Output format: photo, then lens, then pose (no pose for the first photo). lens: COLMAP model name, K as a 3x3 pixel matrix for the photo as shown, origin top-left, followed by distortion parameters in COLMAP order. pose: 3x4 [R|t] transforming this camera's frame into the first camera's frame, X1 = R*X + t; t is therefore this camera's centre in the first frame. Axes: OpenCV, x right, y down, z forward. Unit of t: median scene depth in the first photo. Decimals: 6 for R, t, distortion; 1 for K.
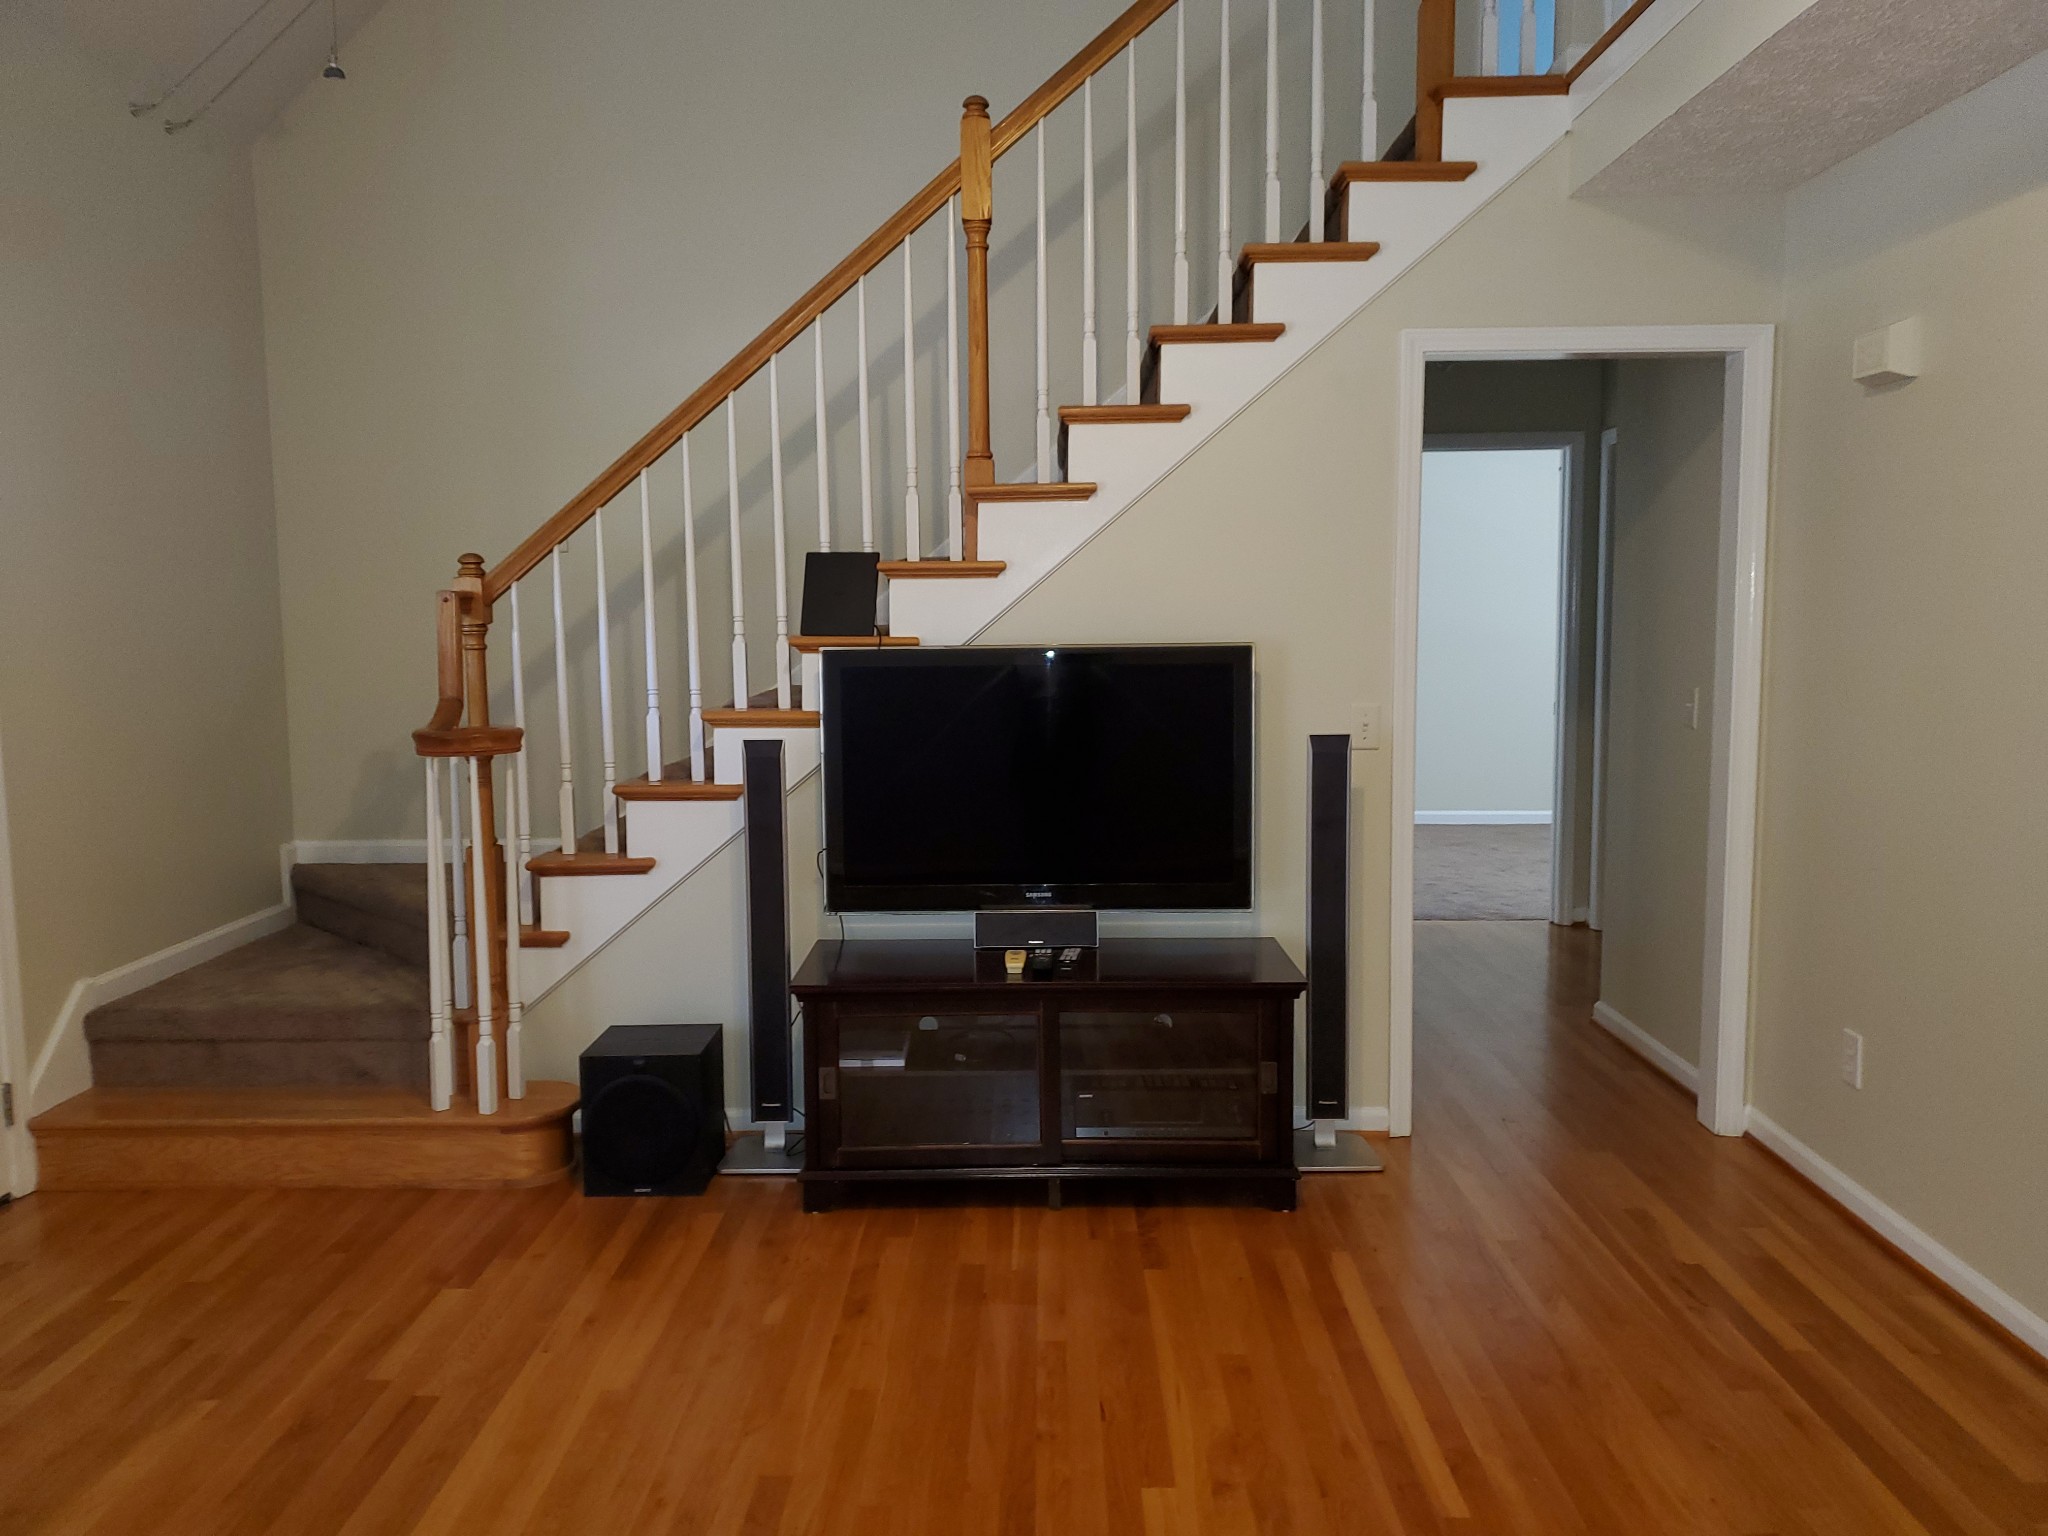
lens RADIAL K [[1596.4, 0, 1024.0], [0, 1596.4, 768.0], [0, 0, 1]] dist [0.063892, -0.103312]
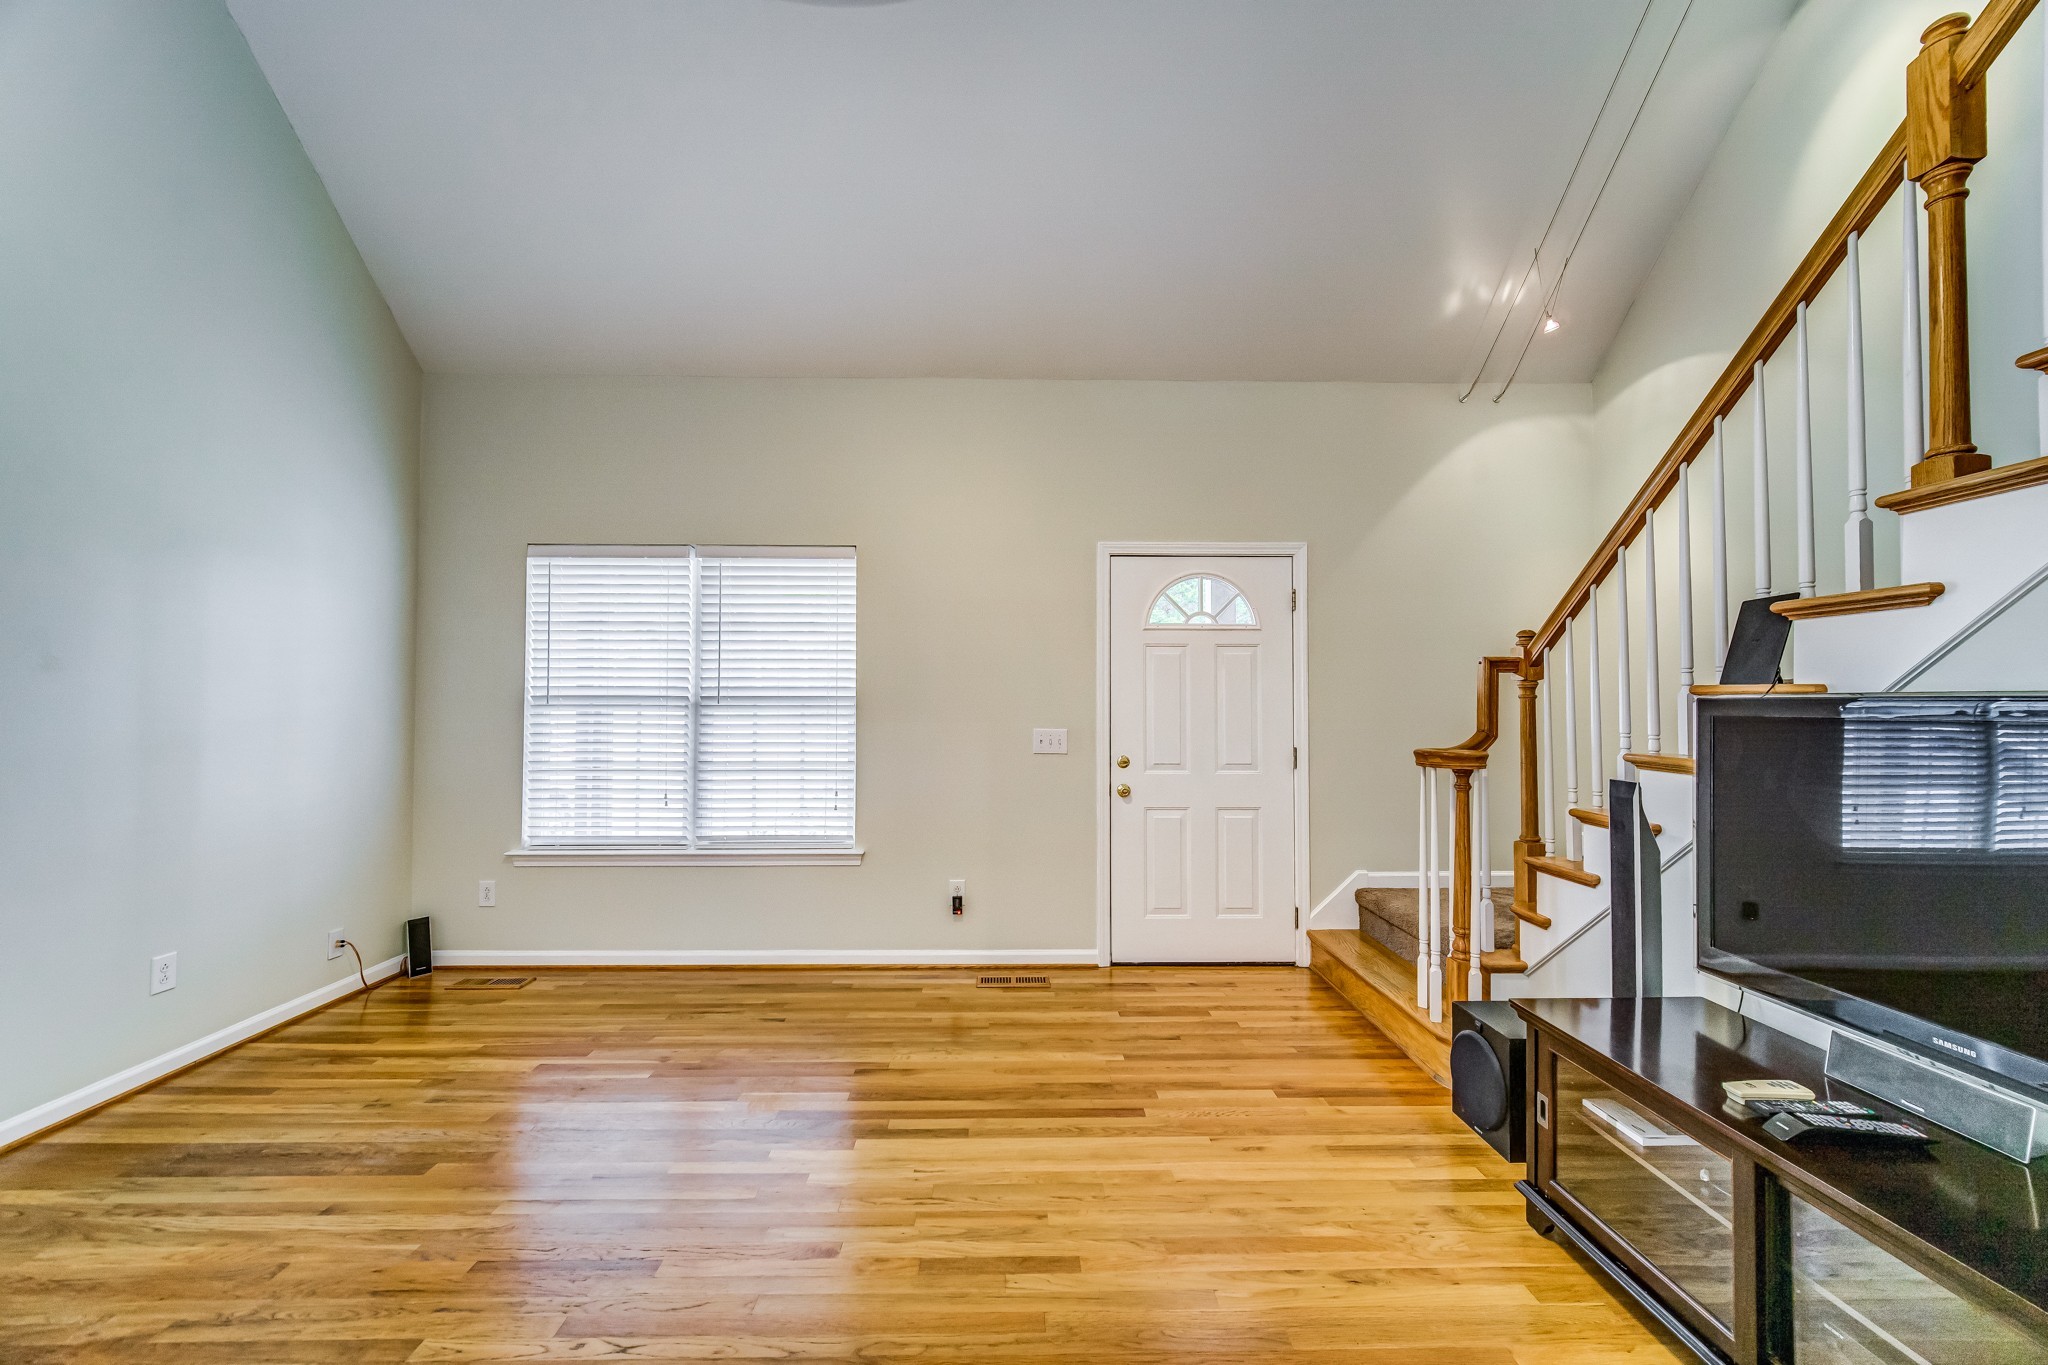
lens RADIAL K [[801.9, 0, 1021.0], [0, 801.9, 686.5], [0, 0, 1]] dist [-0.010470, 0.000004]
pose [[0.032527, -0.008461, -0.999435, 0.355260], [-0.108037, 0.994075, -0.011931, -0.029739], [0.993615, 0.108364, 0.031420, 0.575433]]
